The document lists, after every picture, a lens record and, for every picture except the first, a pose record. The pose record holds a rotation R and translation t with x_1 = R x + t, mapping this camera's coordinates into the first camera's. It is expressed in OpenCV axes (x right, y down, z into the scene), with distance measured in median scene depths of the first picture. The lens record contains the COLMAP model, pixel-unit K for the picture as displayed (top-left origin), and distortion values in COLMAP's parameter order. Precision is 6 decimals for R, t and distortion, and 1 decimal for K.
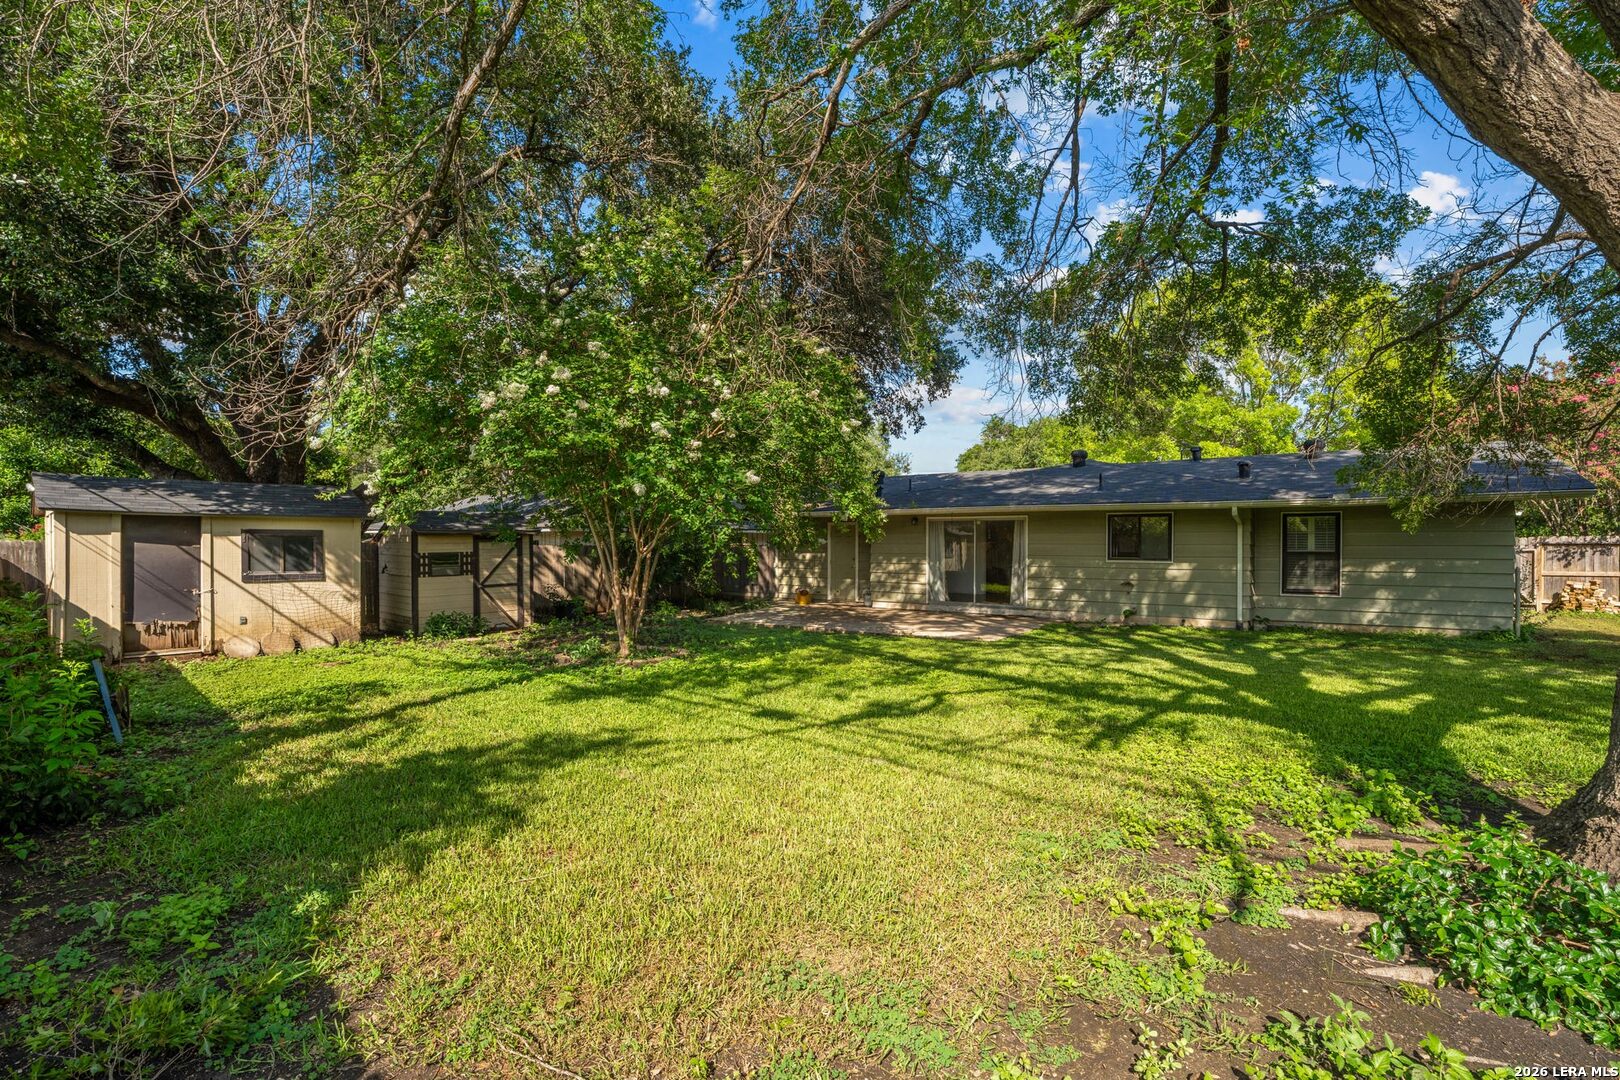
lens RADIAL K [[811.3, 0, 805.6], [0, 811.3, 544.3], [0, 0, 1]] dist [0.000053, 0.000146]
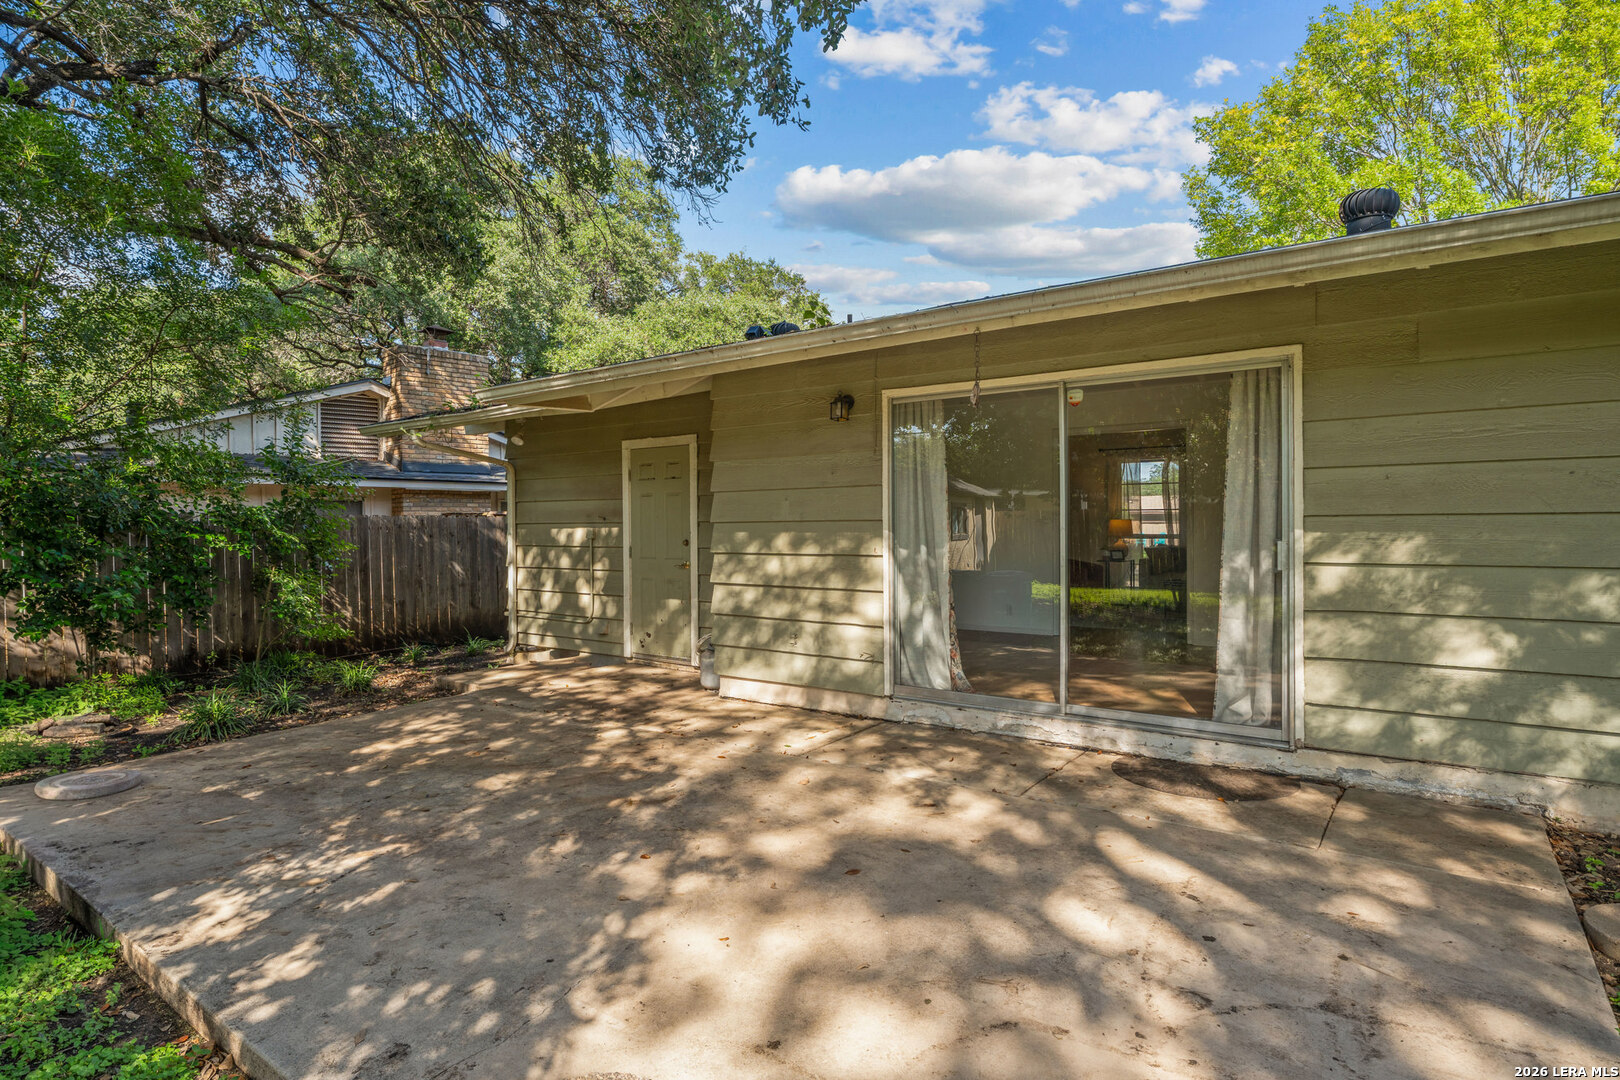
lens RADIAL K [[827.3, 0, 814.9], [0, 827.3, 539.6], [0, 0, 1]] dist [0.006197, 0.002519]
pose [[0.999978, -0.004810, 0.004586, 0.121440], [0.004784, 0.999973, 0.005597, 0.017571], [-0.004613, -0.005575, 0.999974, 0.702048]]
